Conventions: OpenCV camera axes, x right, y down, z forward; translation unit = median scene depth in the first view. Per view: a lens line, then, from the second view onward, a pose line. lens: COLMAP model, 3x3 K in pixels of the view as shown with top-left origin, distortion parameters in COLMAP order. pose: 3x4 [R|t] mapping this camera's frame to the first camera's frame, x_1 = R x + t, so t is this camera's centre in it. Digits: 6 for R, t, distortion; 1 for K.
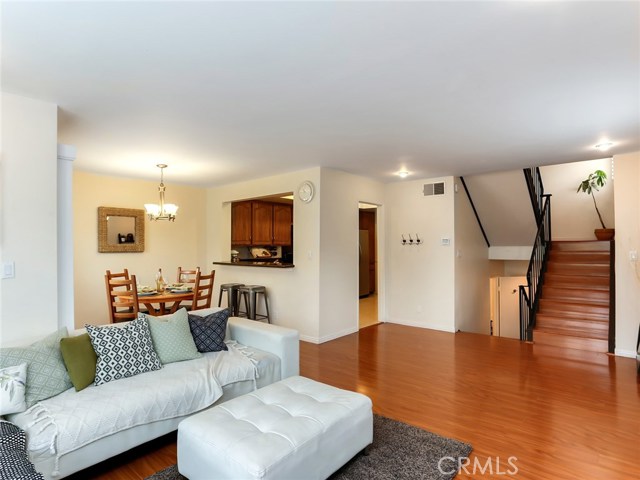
lens RADIAL K [[360.7, 0, 320.0], [0, 360.7, 240.0], [0, 0, 1]] dist [-0.028344, 0.001534]
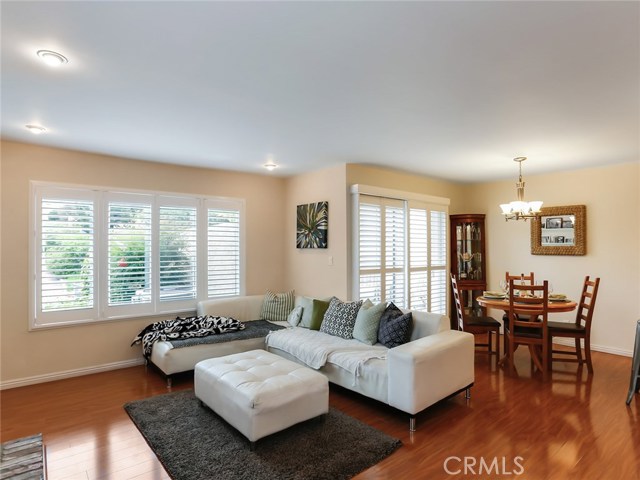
lens RADIAL K [[371.5, 0, 318.4], [0, 371.5, 251.1], [0, 0, 1]] dist [-0.017001, 0.001644]
pose [[-0.177202, 0.012575, -0.984094, 0.448747], [0.016364, 0.999818, 0.009829, 0.004790], [0.984038, -0.014362, -0.177375, 0.541112]]
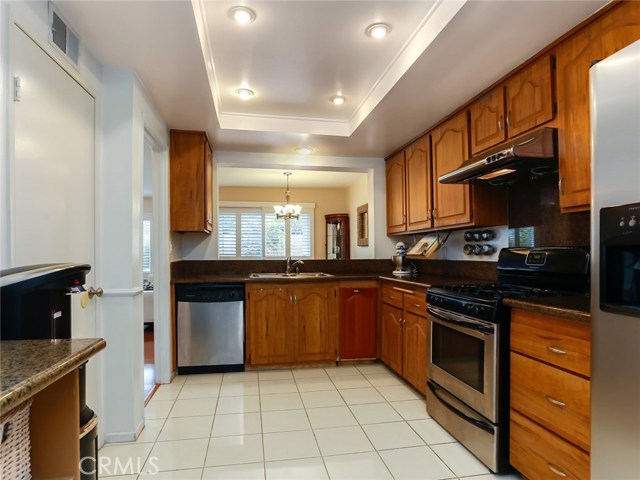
lens RADIAL K [[371.5, 0, 318.4], [0, 371.5, 251.1], [0, 0, 1]] dist [-0.017001, 0.001644]
pose [[-0.634038, 0.005925, -0.773279, 0.371310], [0.020467, 0.999749, -0.009122, 0.053421], [0.773031, -0.021610, -0.634000, 1.510650]]
